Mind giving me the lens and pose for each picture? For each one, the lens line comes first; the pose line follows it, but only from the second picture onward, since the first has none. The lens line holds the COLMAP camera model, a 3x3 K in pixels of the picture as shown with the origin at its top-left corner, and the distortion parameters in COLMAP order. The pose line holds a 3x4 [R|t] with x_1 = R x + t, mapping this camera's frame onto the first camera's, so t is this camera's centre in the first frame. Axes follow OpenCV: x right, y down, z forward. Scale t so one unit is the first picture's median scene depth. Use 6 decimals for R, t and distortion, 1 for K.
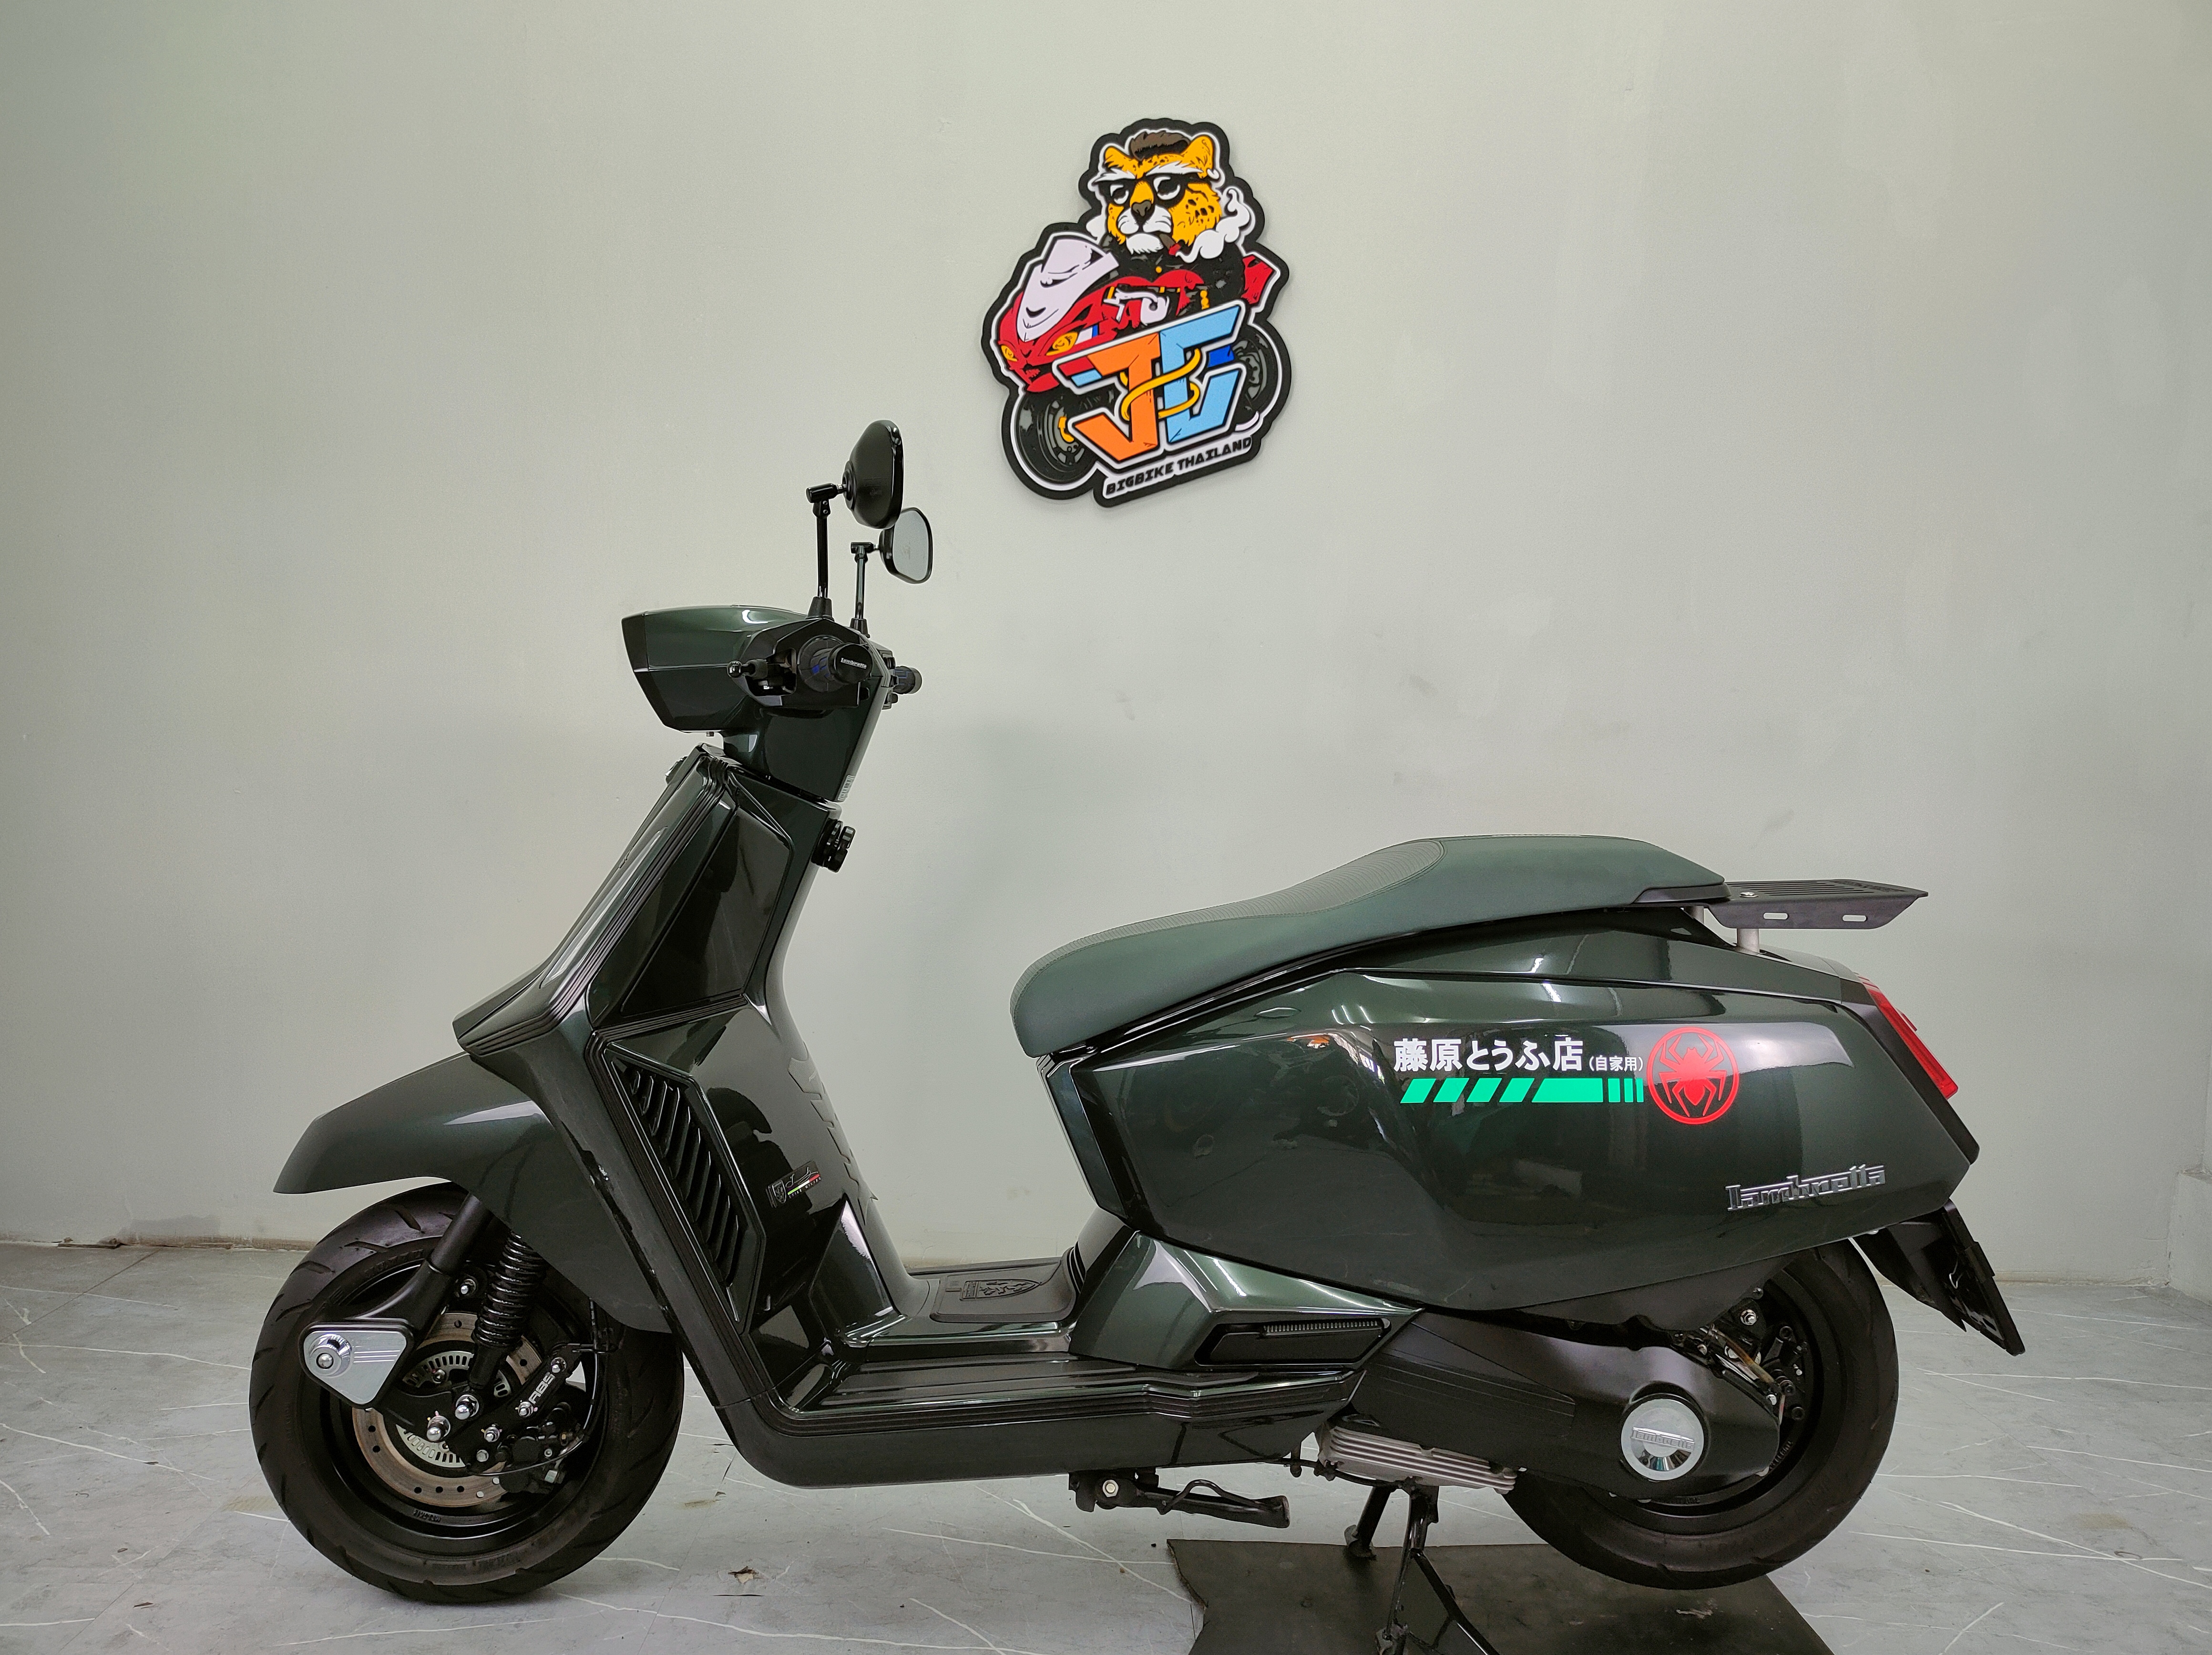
lens RADIAL K [[2062.0, 0, 1106.0], [0, 2062.0, 827.5], [0, 0, 1]] dist [0.036249, -0.000333]
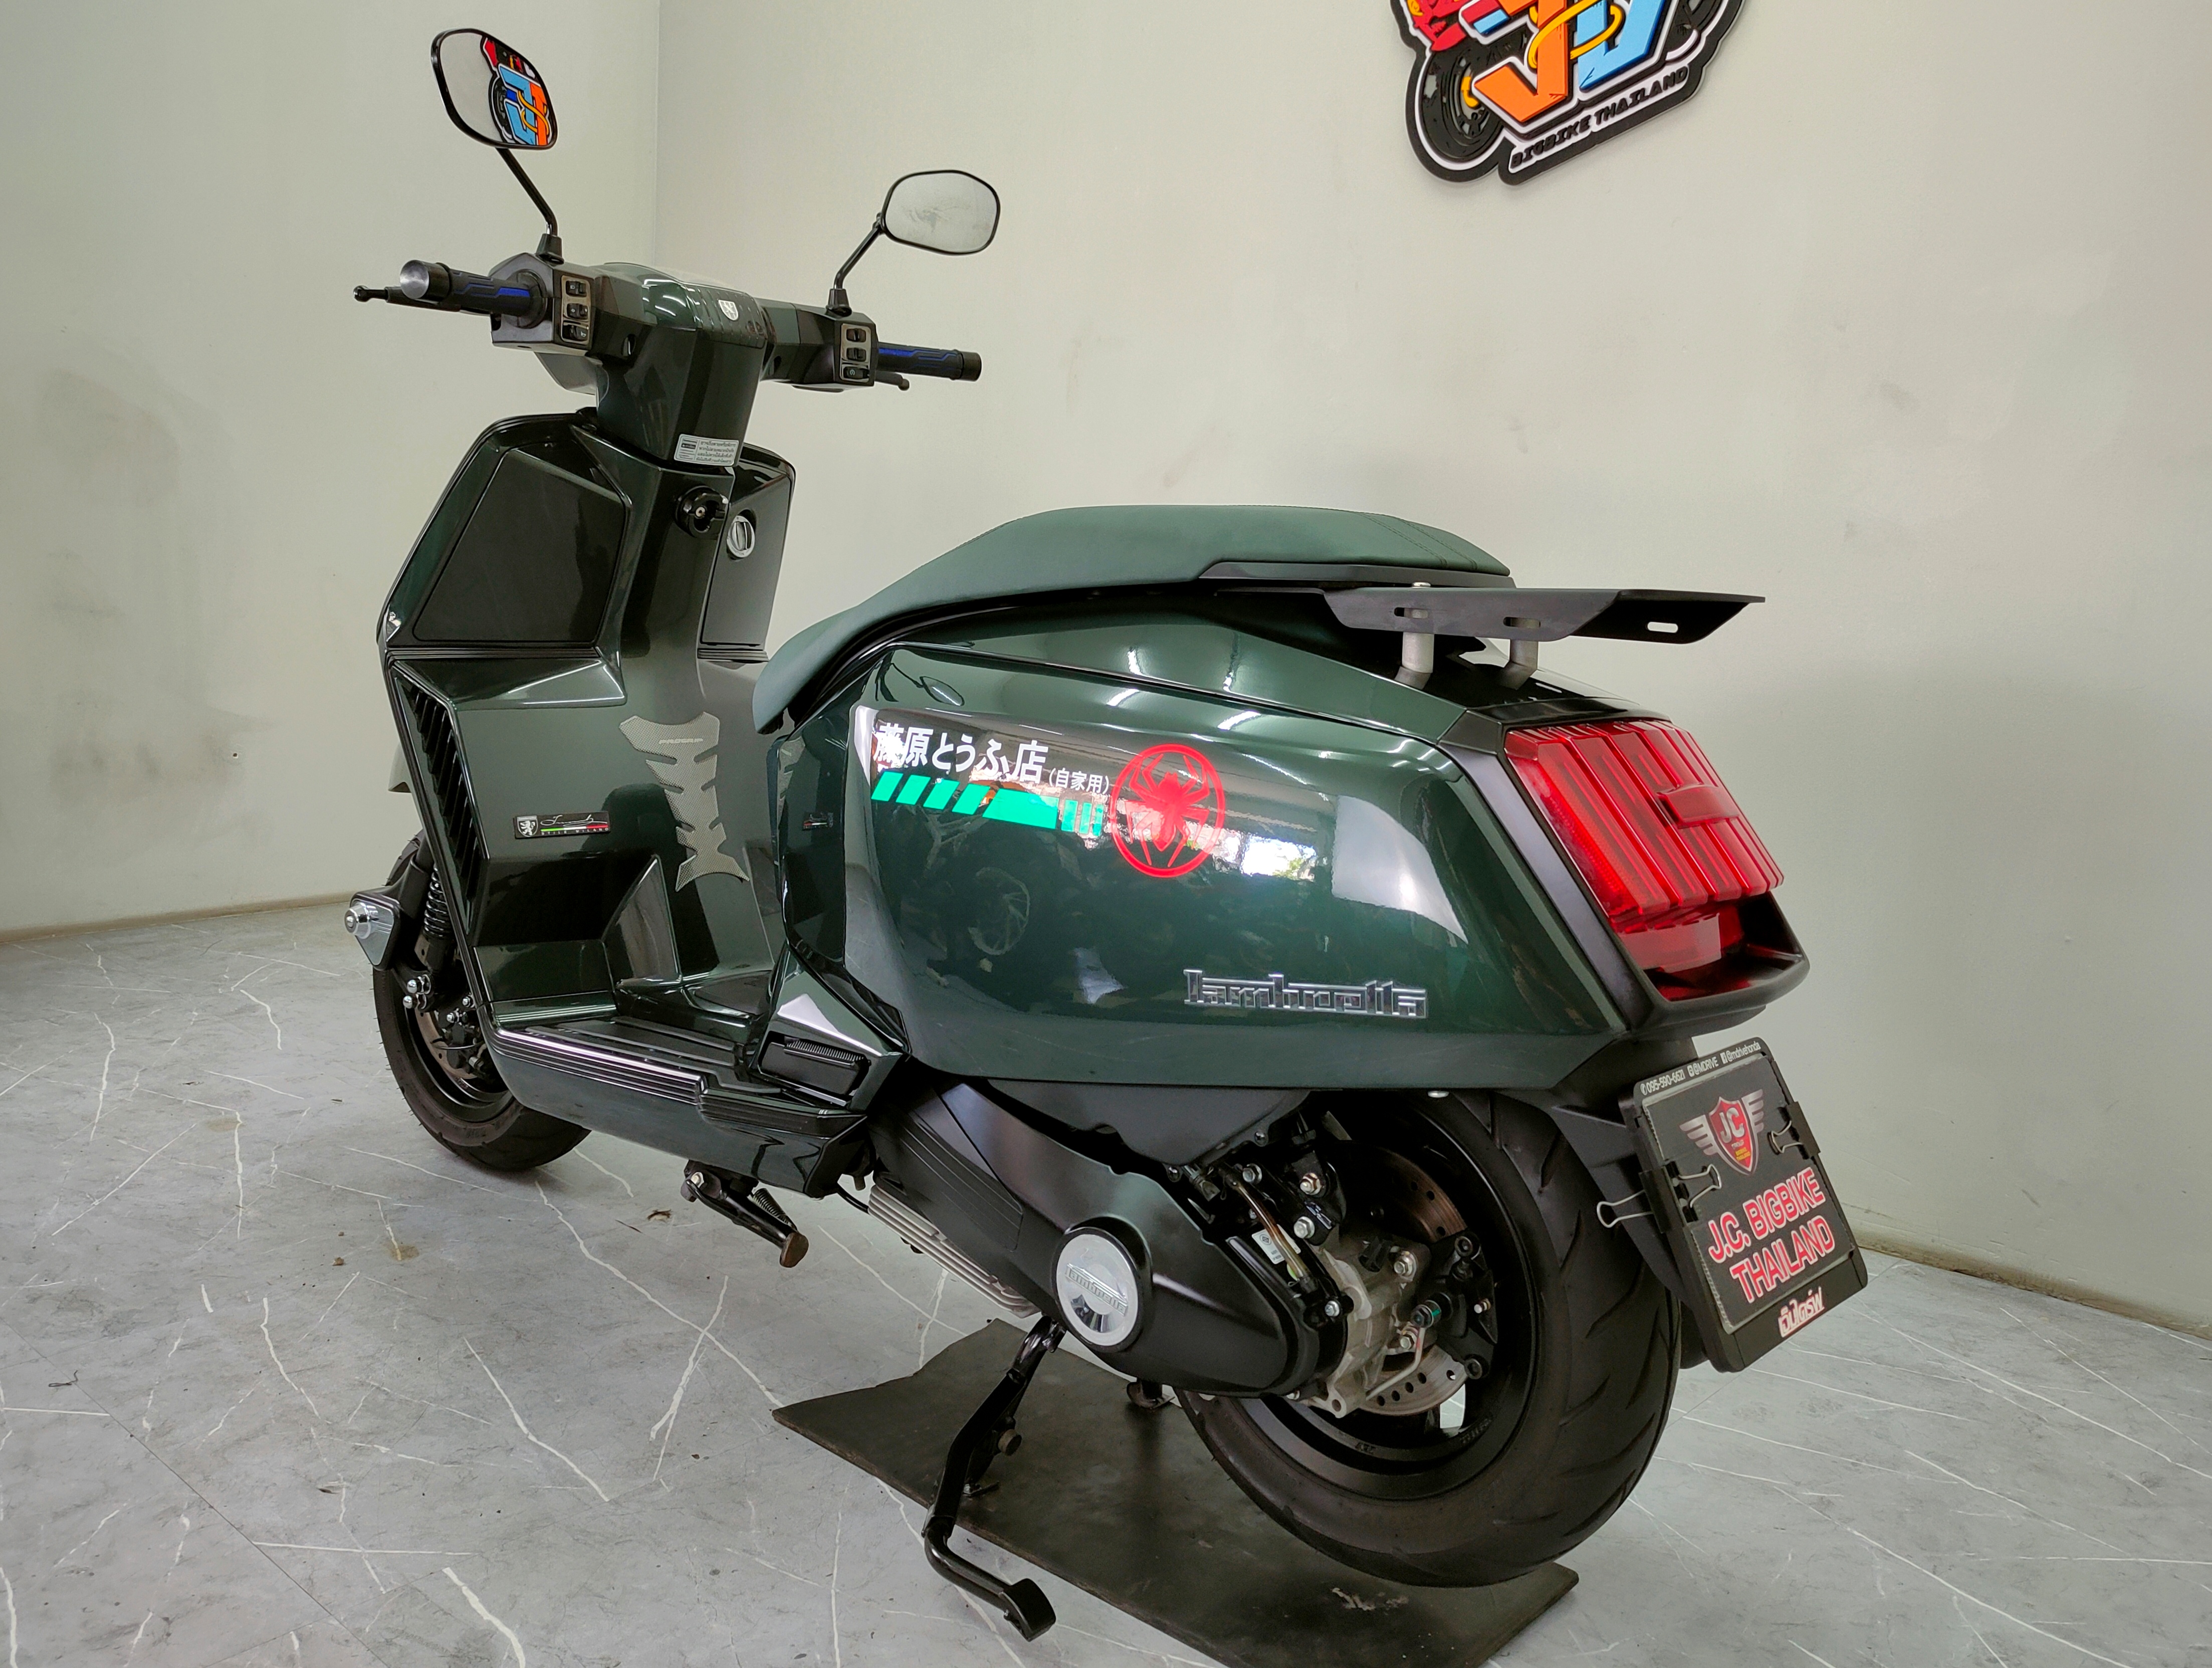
lens RADIAL K [[2119.7, 0, 1106.0], [0, 2119.7, 834.0], [0, 0, 1]] dist [0.073837, 0.004362]
pose [[0.677602, 0.112103, -0.726834, 0.533351], [-0.086159, 0.993609, 0.072925, 0.050199], [0.730364, 0.013209, 0.682930, 0.317704]]
